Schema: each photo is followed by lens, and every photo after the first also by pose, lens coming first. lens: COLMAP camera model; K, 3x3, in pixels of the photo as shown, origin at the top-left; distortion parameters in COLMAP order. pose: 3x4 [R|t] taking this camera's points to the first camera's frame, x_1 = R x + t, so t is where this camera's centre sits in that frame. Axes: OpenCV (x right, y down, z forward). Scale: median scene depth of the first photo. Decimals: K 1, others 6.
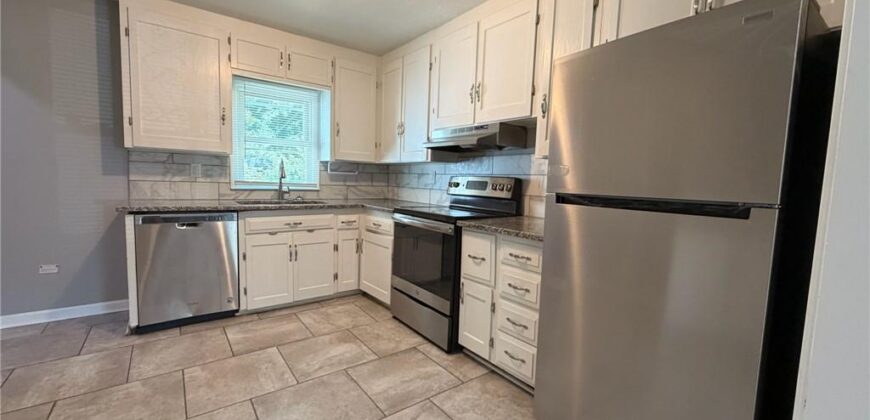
lens RADIAL K [[347.9, 0, 430.9], [0, 347.9, 210.4], [0, 0, 1]] dist [0.000615, 0.000130]
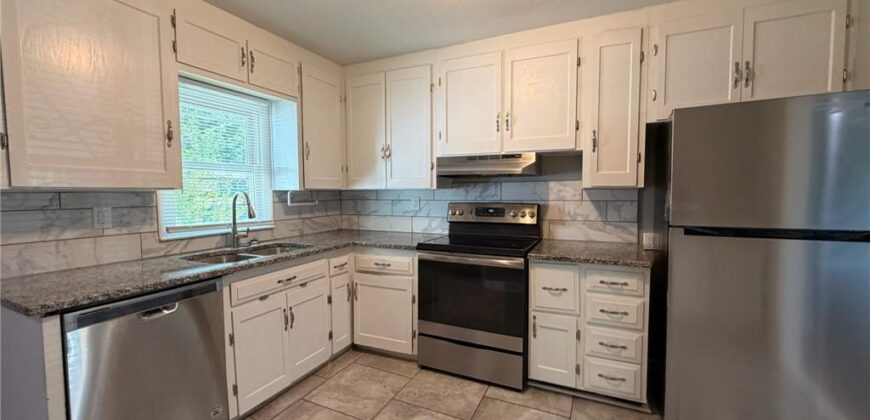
lens RADIAL K [[347.9, 0, 430.9], [0, 347.9, 210.4], [0, 0, 1]] dist [0.000615, 0.000130]
pose [[0.885756, -0.066678, 0.459336, -0.448578], [0.078482, 0.996893, -0.006631, -0.079087], [-0.457467, 0.041923, 0.888238, 0.185895]]
